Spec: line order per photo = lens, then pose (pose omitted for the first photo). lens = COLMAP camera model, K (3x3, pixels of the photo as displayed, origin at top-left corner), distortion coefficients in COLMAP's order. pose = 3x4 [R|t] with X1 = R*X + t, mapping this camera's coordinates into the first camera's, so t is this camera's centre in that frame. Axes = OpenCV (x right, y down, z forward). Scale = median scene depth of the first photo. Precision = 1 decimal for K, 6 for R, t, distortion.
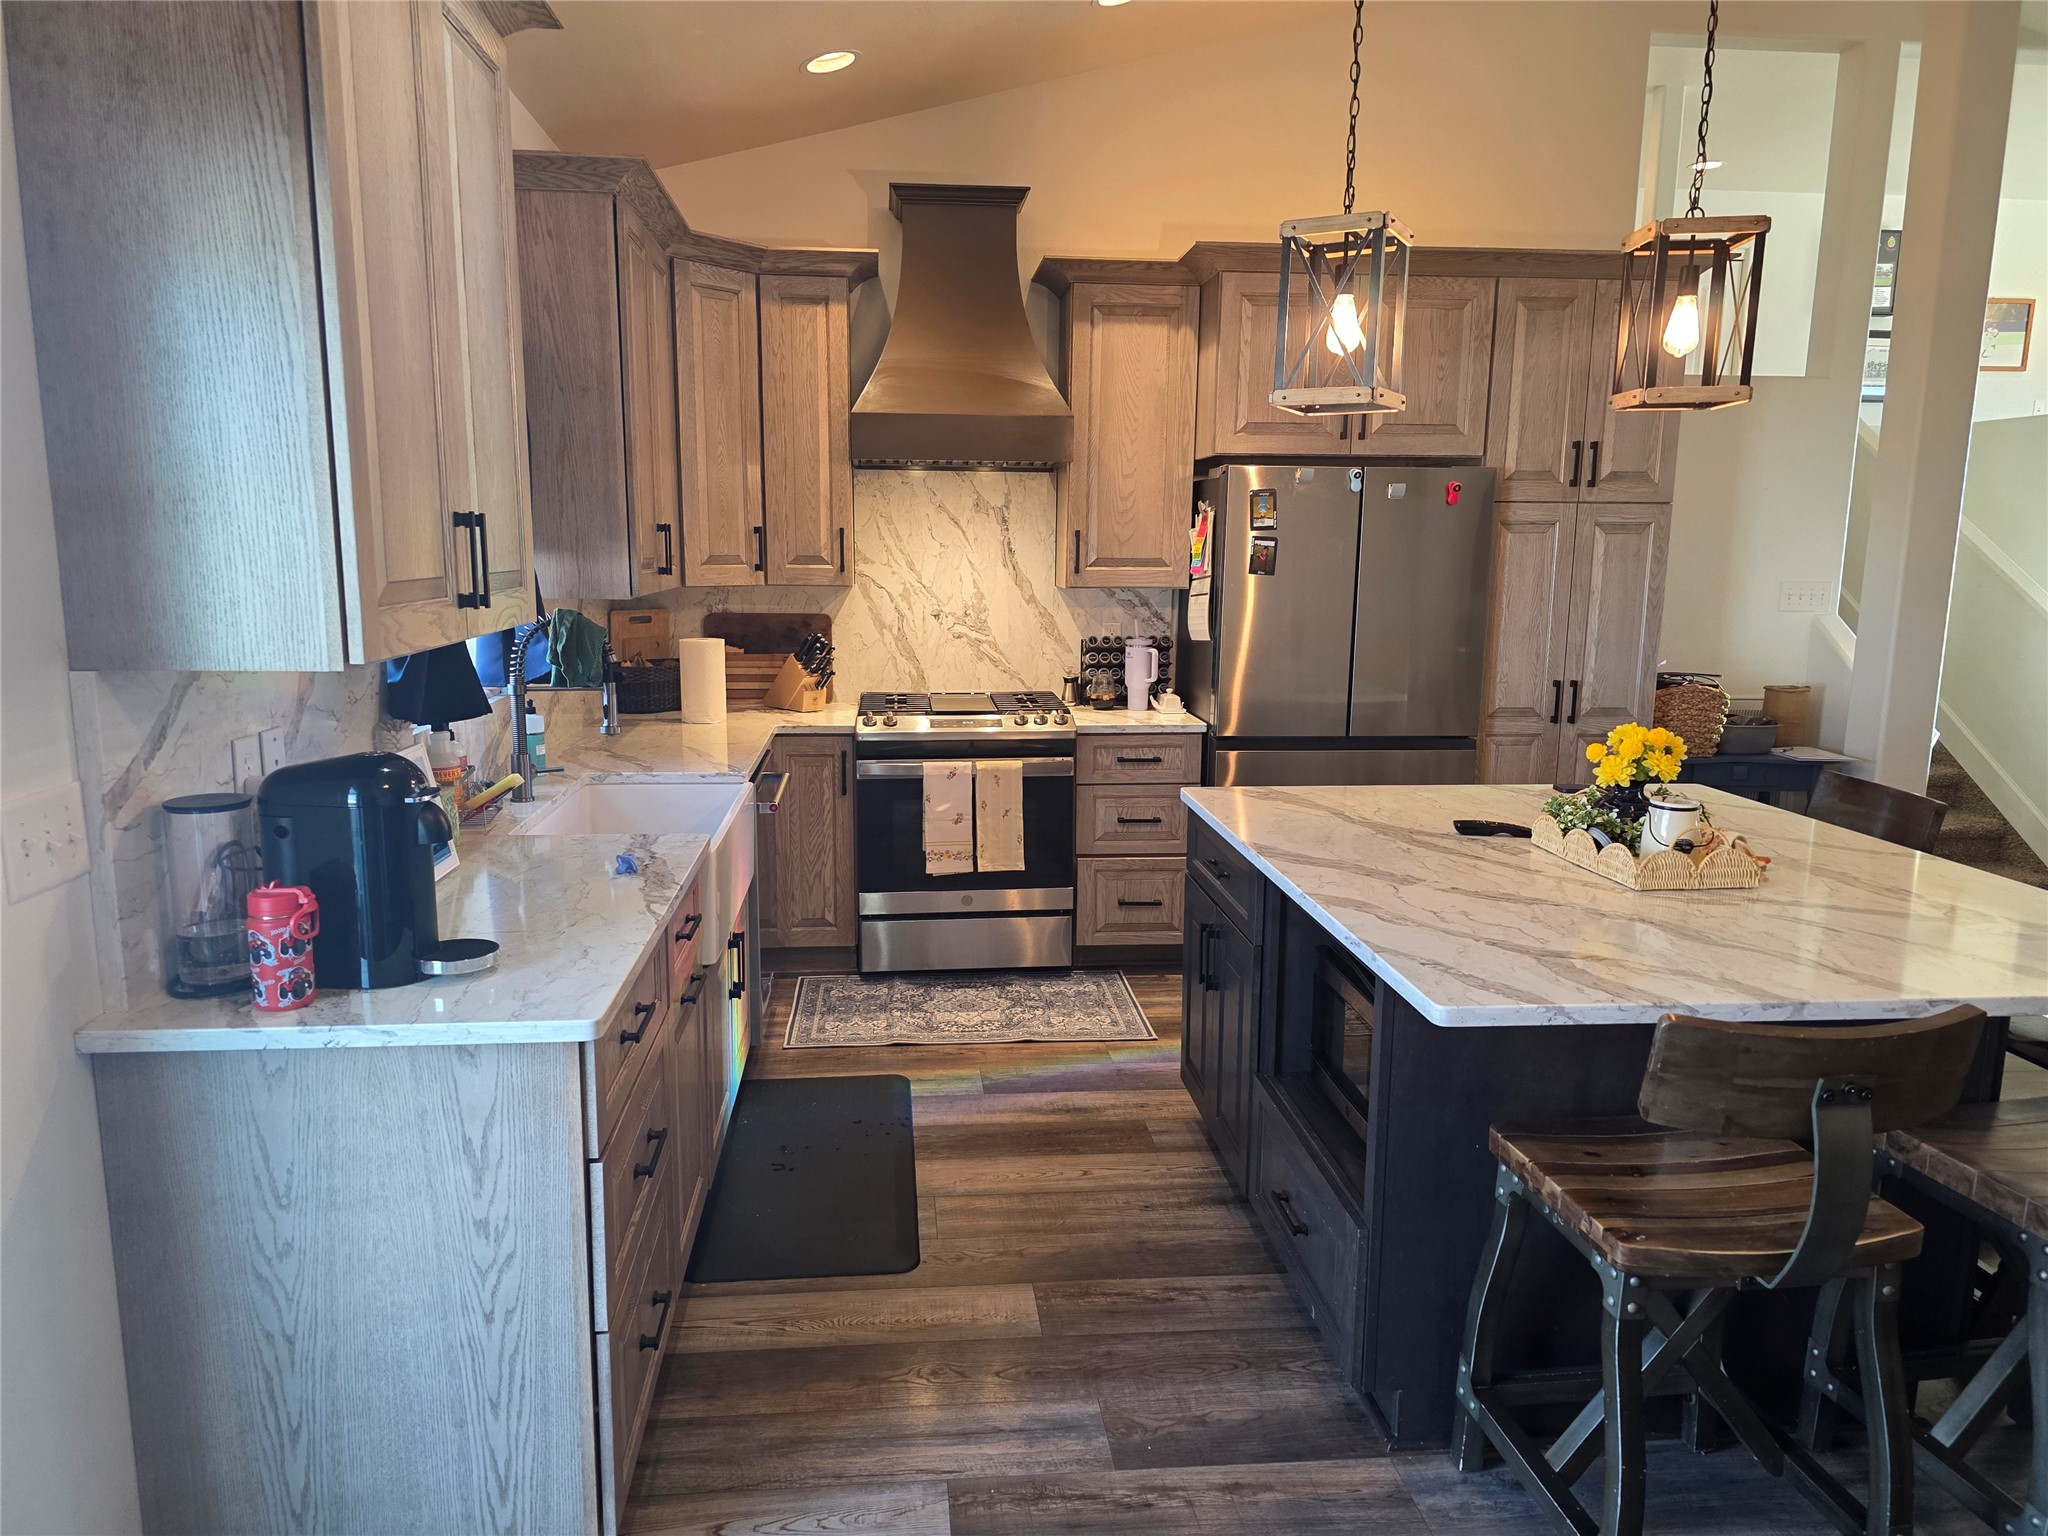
lens RADIAL K [[1373.5, 0, 1021.1], [0, 1373.5, 777.8], [0, 0, 1]] dist [0.017957, -0.021415]
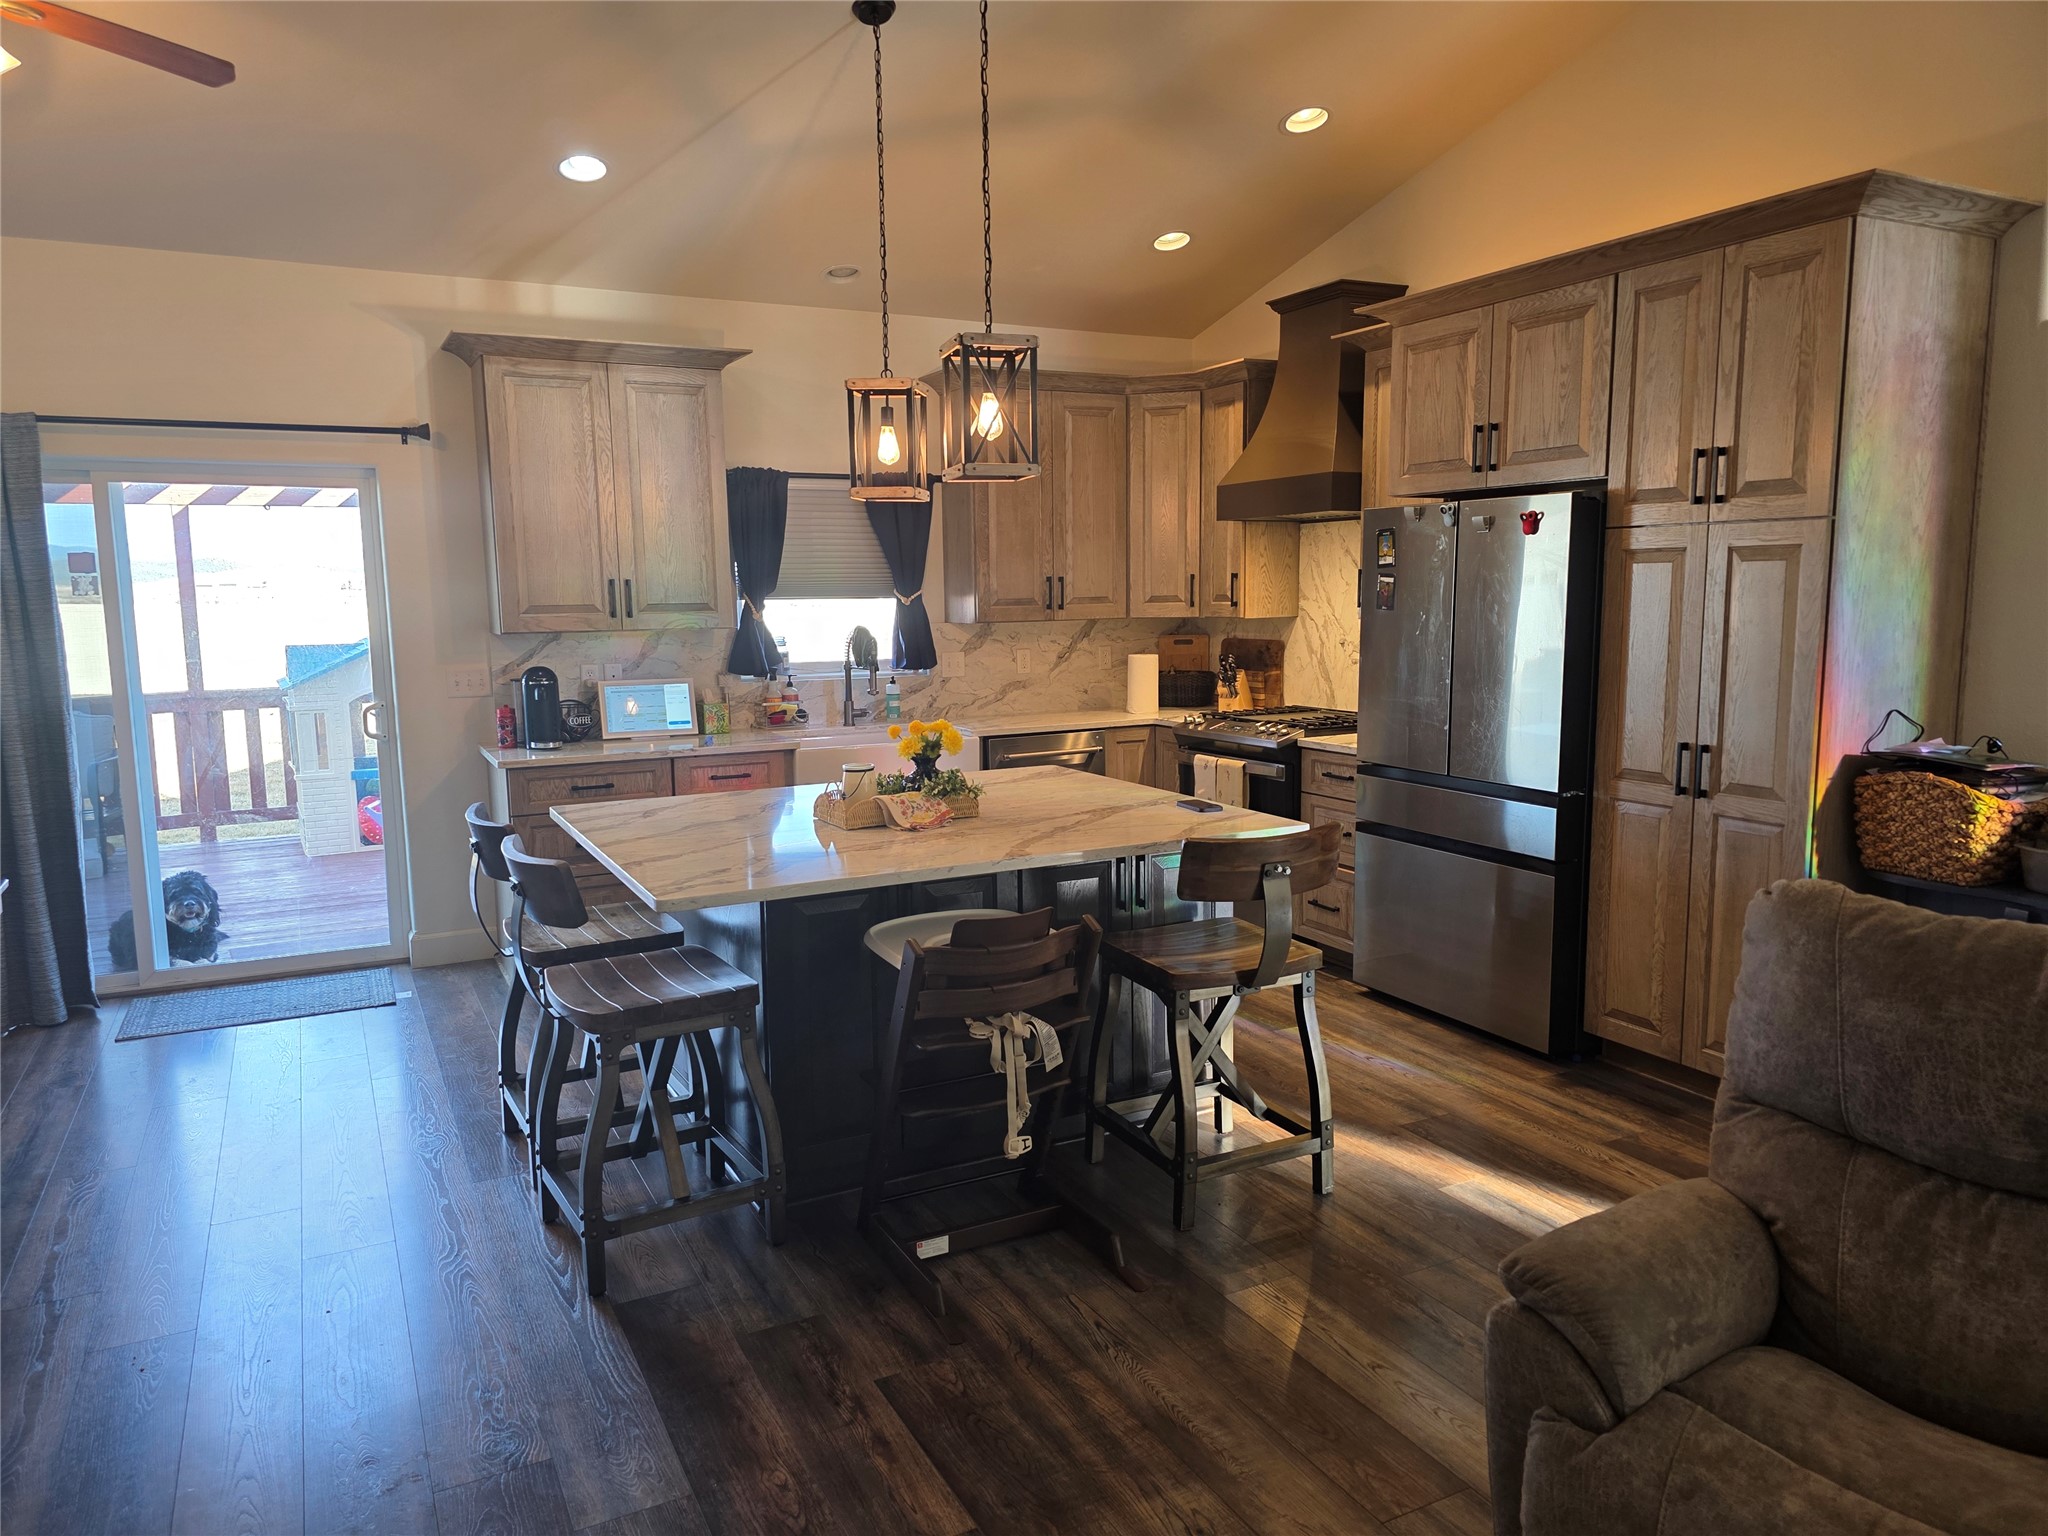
lens RADIAL K [[1373.5, 0, 1021.3], [0, 1373.5, 765.6], [0, 0, 1]] dist [0.017957, -0.021415]
pose [[0.376014, 0.108358, -0.920257, 1.017361], [-0.138983, 0.988499, 0.059605, -0.052541], [0.916132, 0.105488, 0.386749, 0.339541]]
